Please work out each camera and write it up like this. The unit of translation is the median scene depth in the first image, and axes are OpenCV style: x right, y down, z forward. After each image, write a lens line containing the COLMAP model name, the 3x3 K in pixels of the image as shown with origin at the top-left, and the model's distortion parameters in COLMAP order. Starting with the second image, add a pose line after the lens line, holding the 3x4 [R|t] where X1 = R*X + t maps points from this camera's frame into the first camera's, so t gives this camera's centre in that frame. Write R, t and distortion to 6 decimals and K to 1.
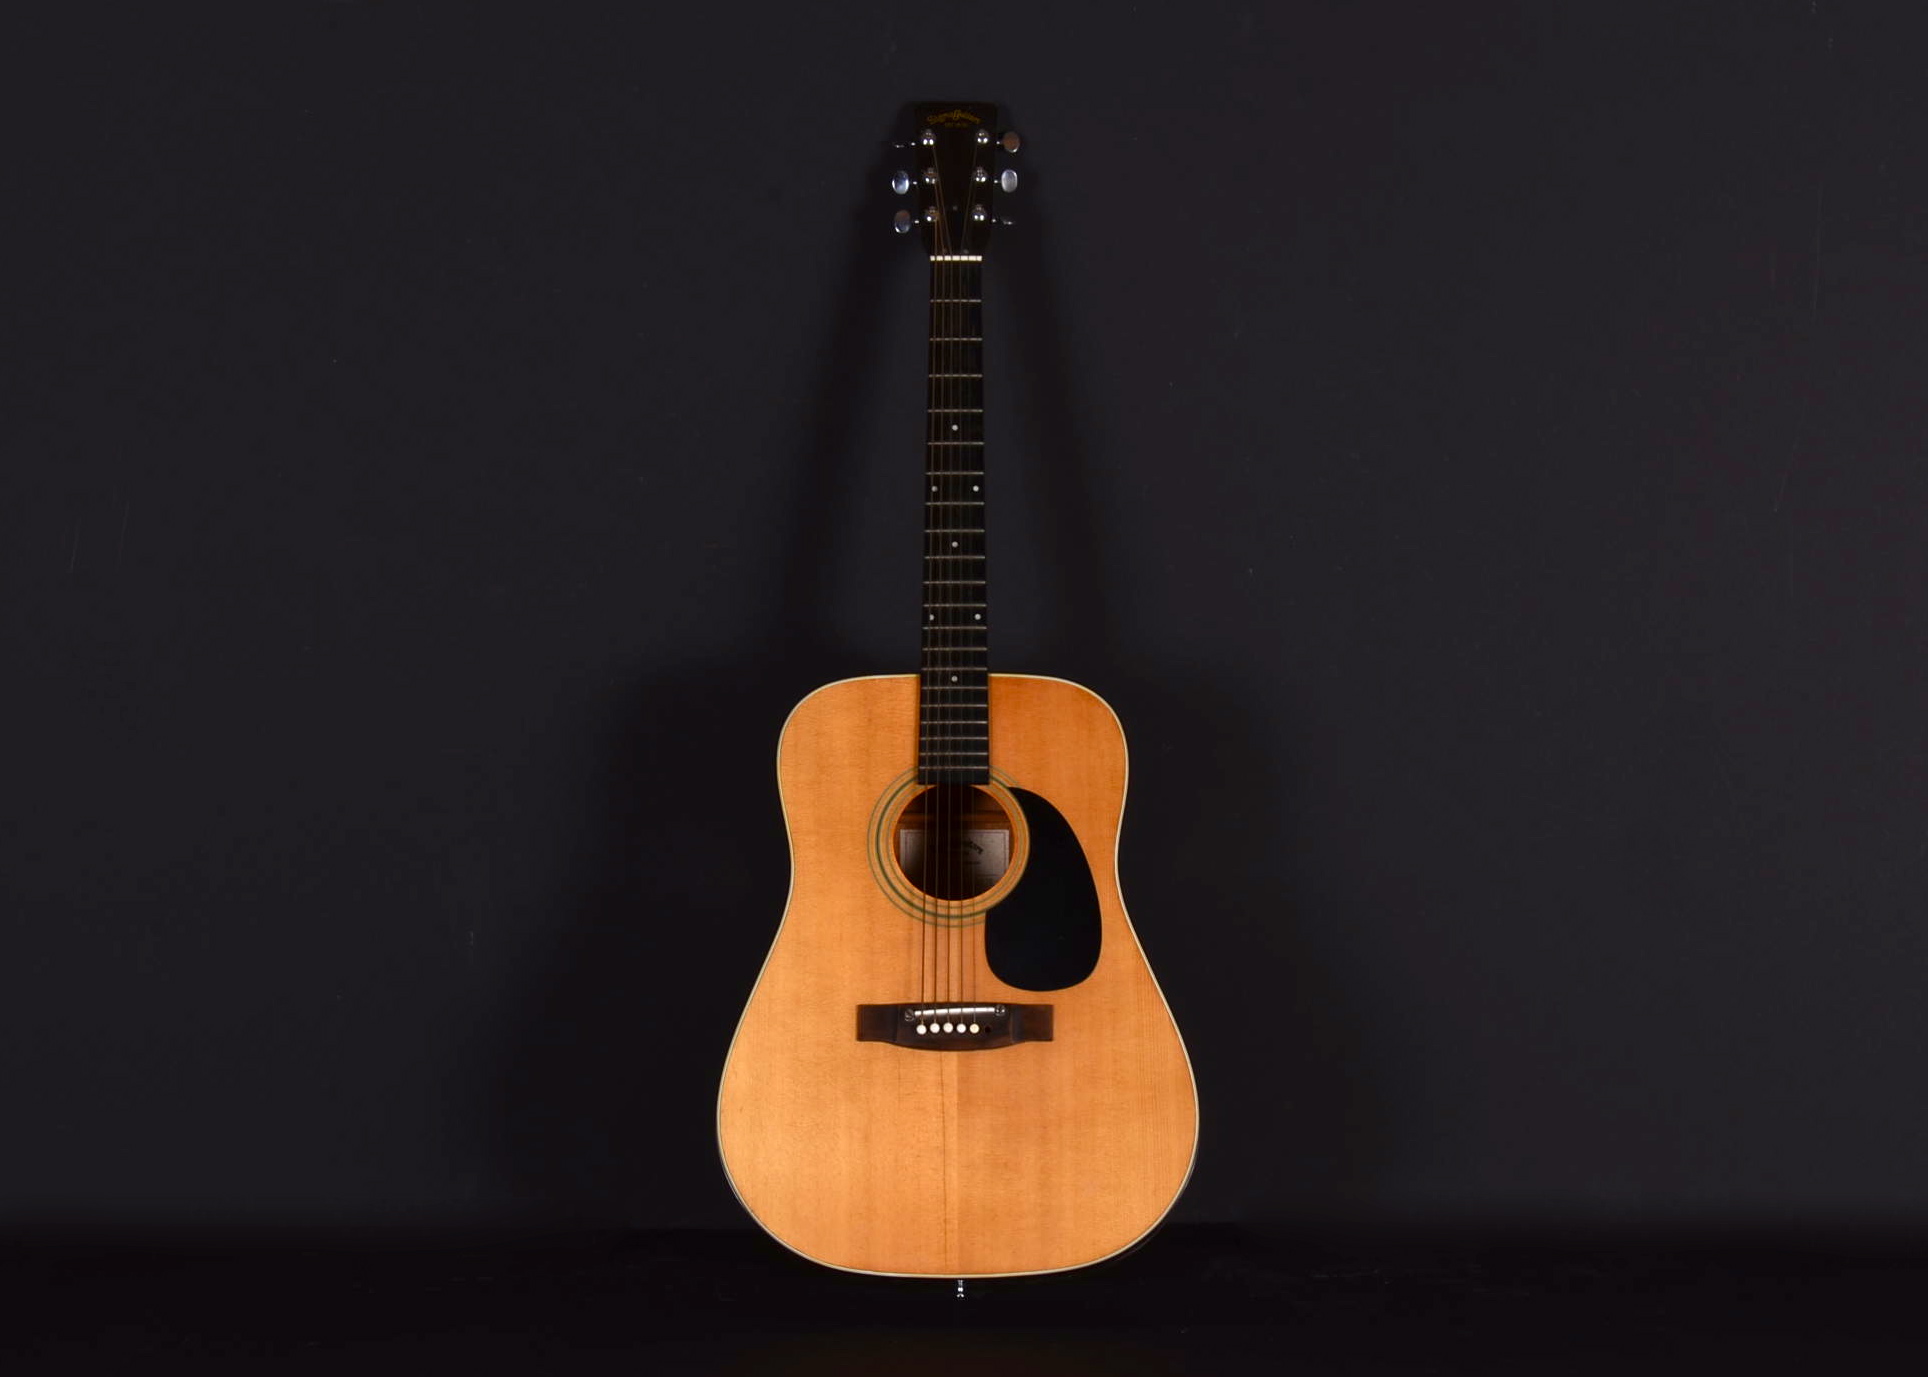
lens RADIAL K [[3500.4, 0, 961.4], [0, 3500.4, 687.8], [0, 0, 1]] dist [-0.015775, 0.000000]
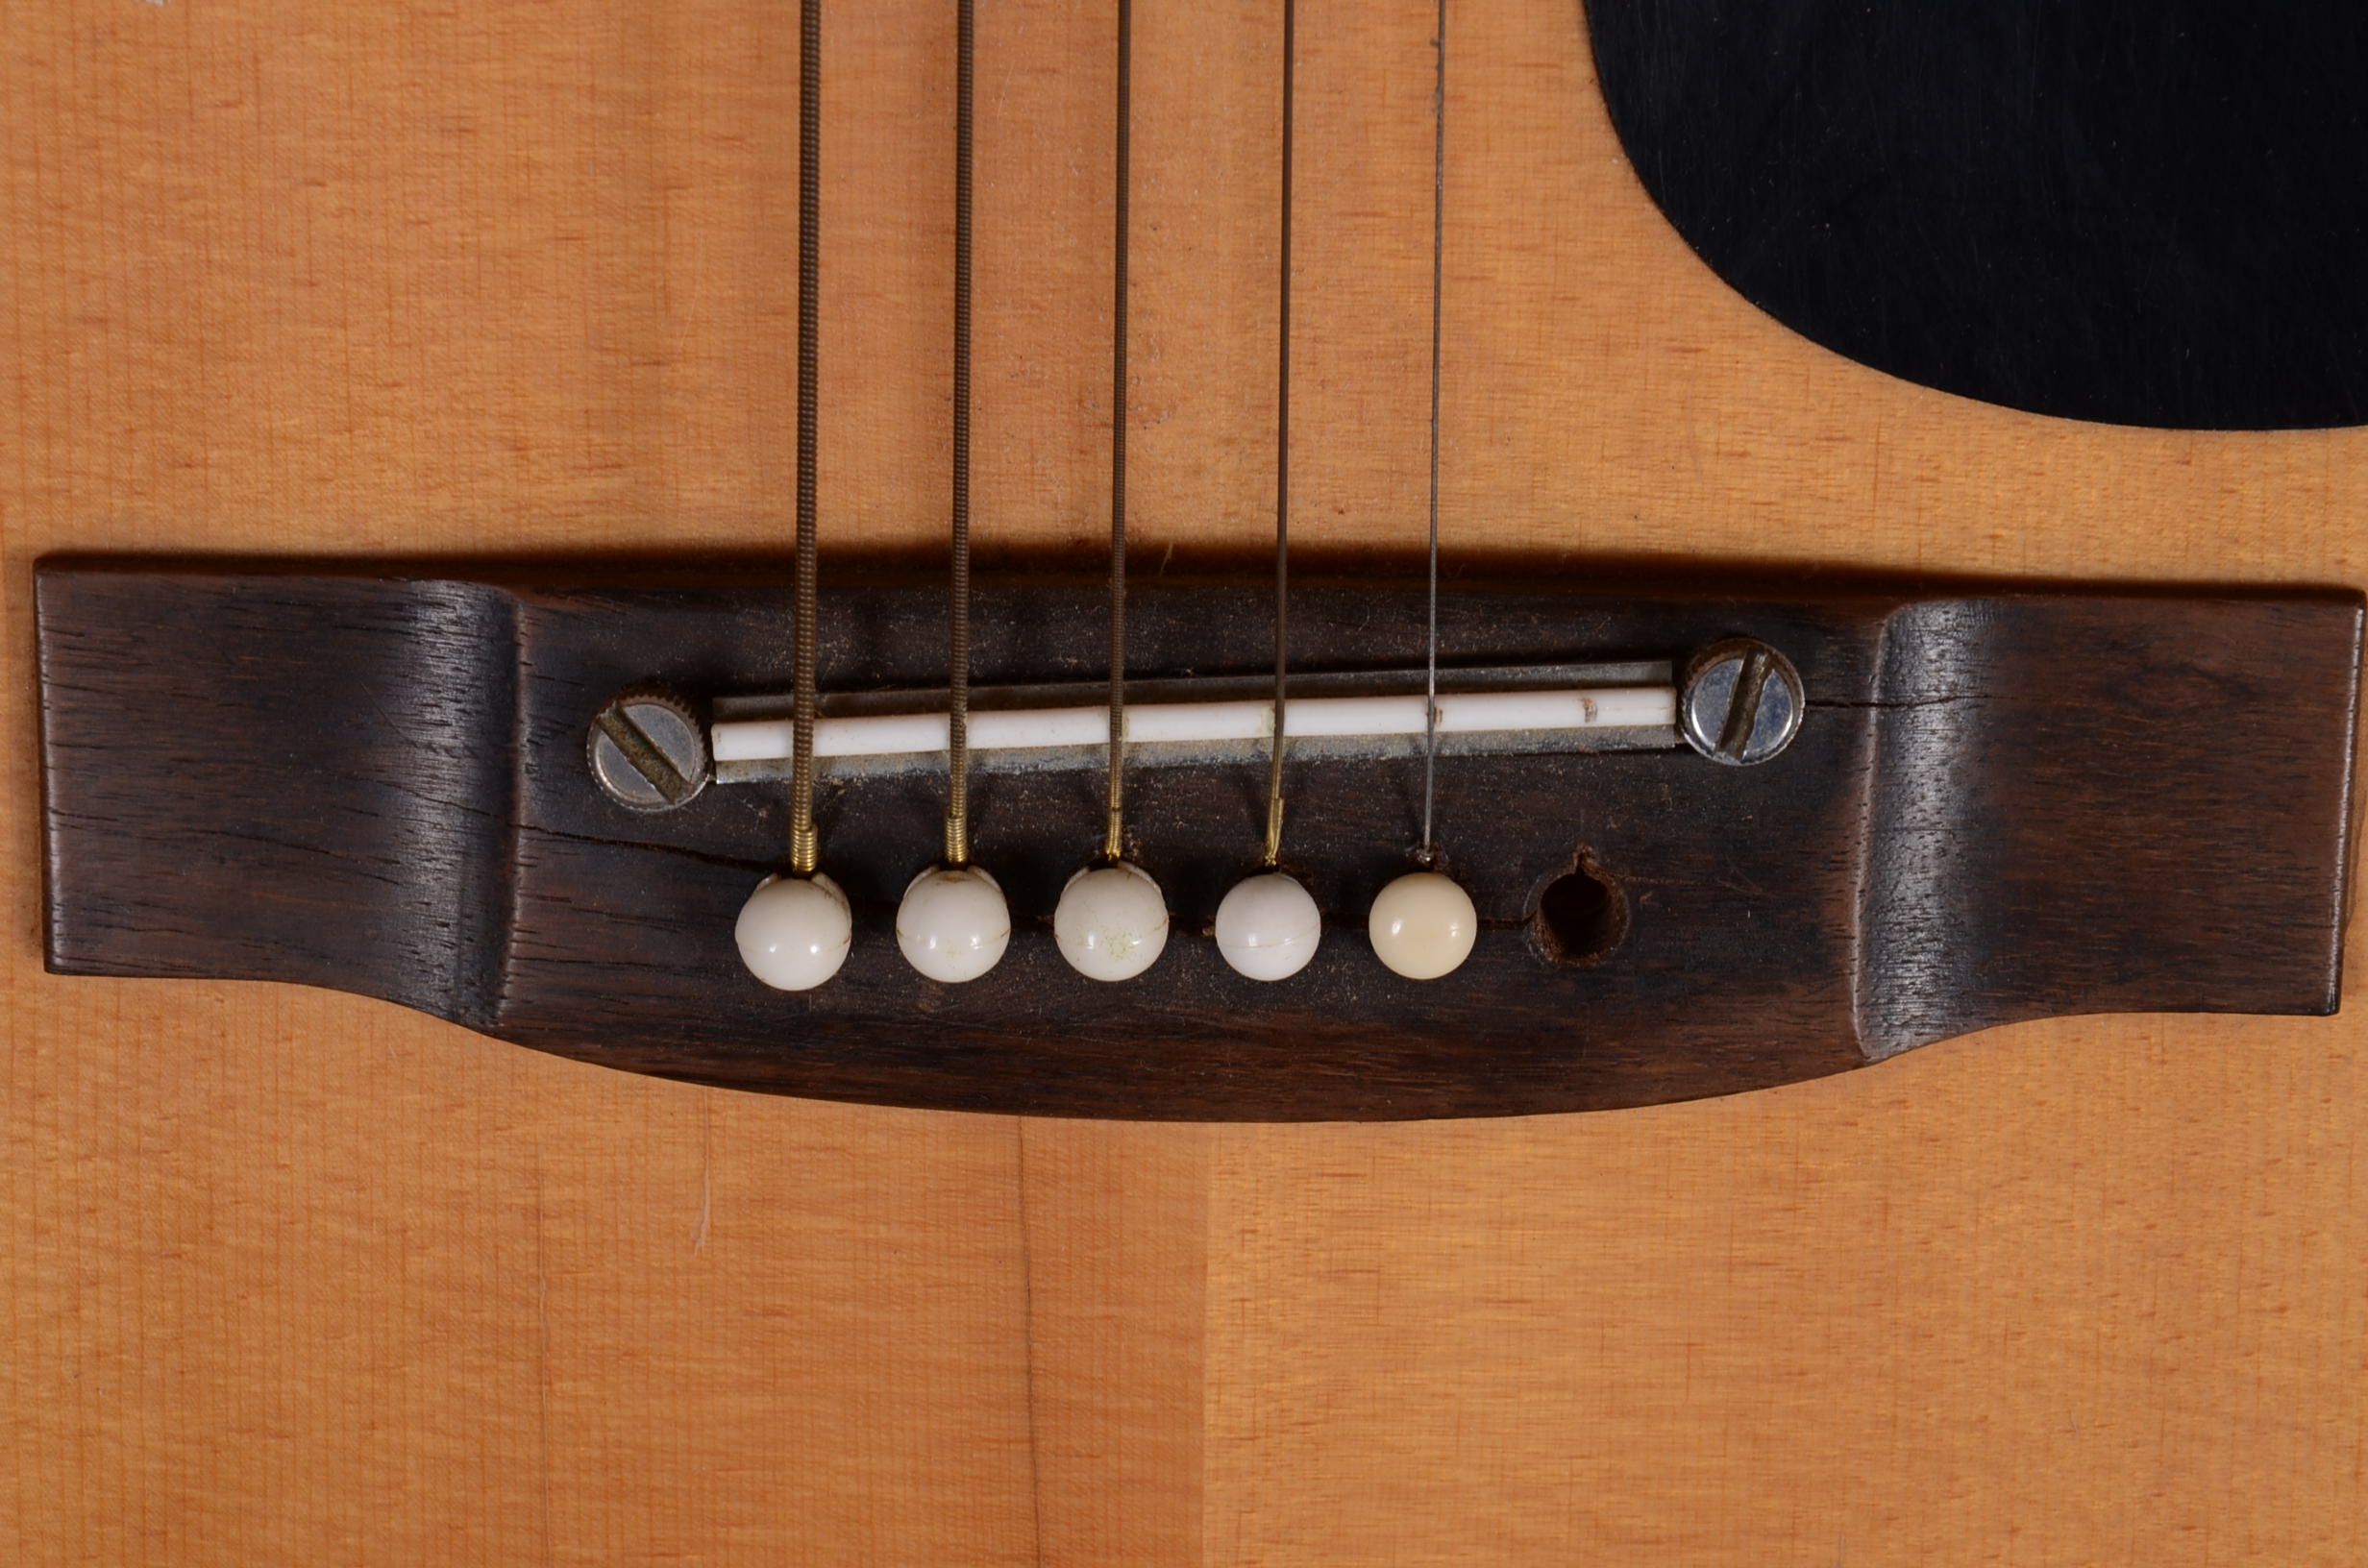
lens RADIAL K [[9171.2, 0, 1189.0], [0, 9171.2, 794.5], [0, 0, 1]] dist [0.826000, 0.000000]
pose [[0.999892, 0.005847, 0.013469, -0.004881], [-0.012126, 0.846153, 0.532802, -0.022510], [-0.008282, -0.532908, 0.846133, 0.803444]]
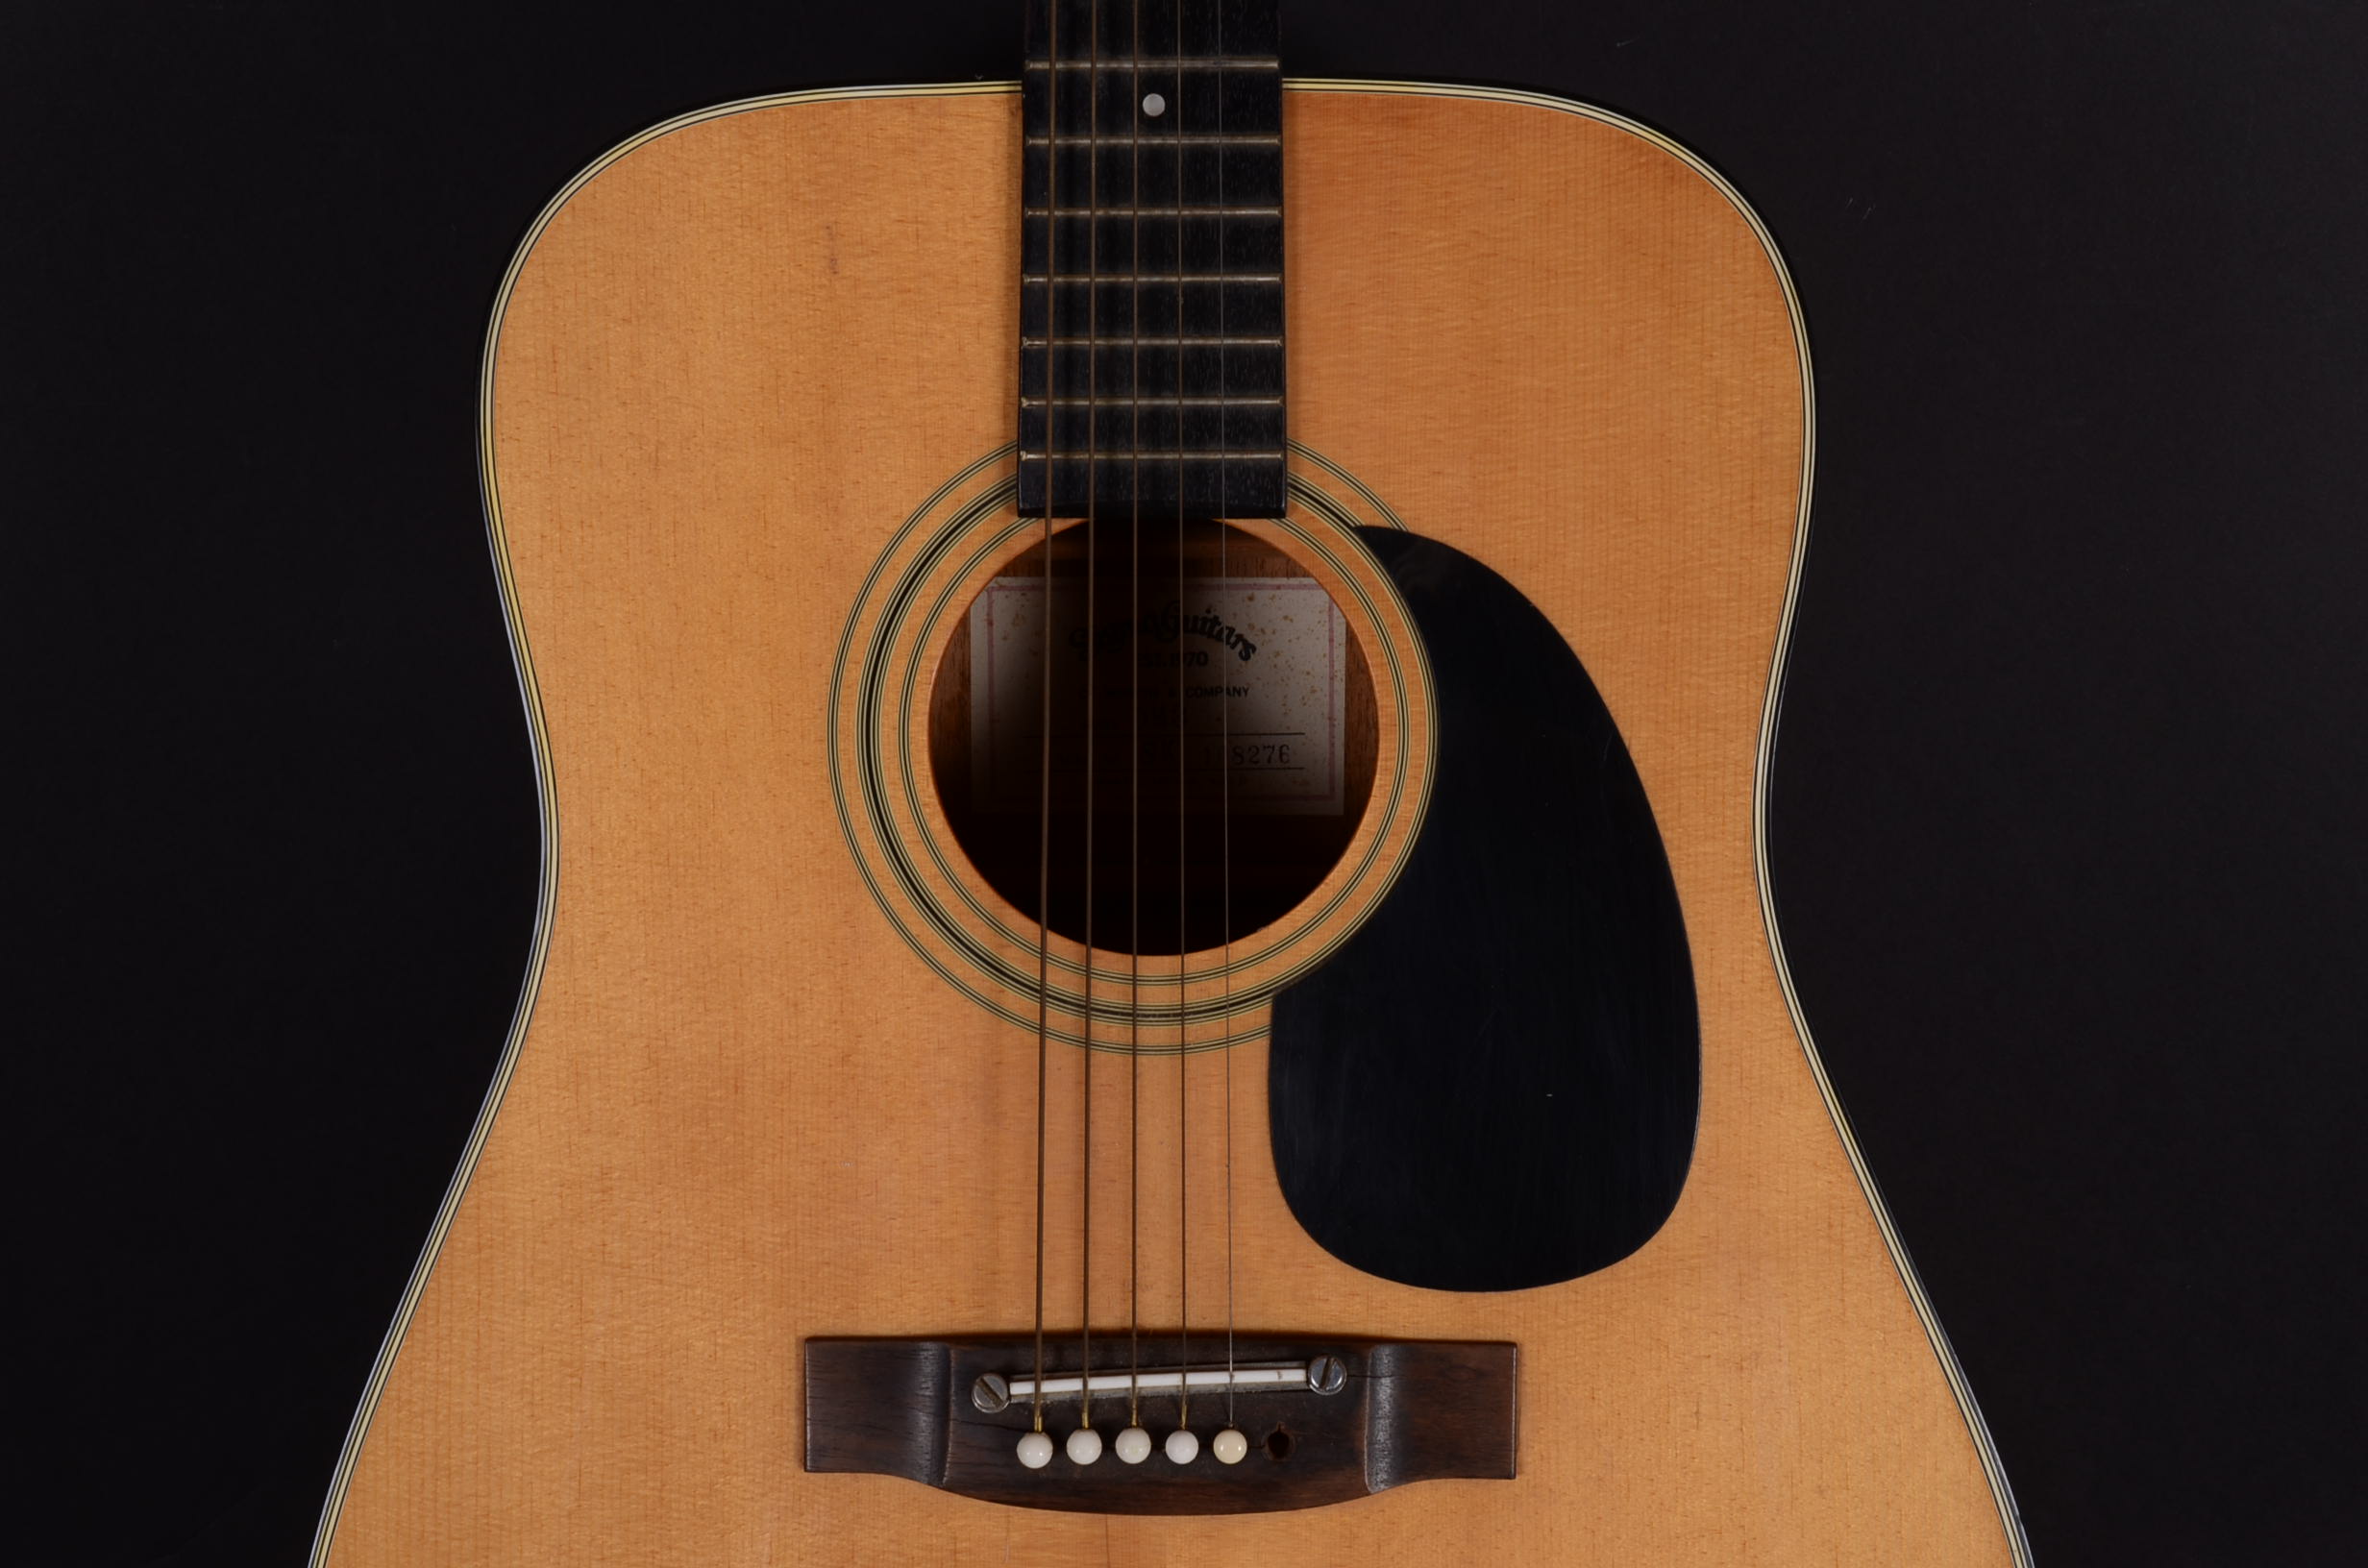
lens RADIAL K [[4048.4, 0, 1177.1], [0, 4048.4, 769.7], [0, 0, 1]] dist [0.235145, 0.000000]
pose [[0.999998, -0.001651, -0.000777, -0.000104], [0.001809, 0.952749, 0.303753, -0.047834], [0.000239, -0.303754, 0.952750, 0.704966]]
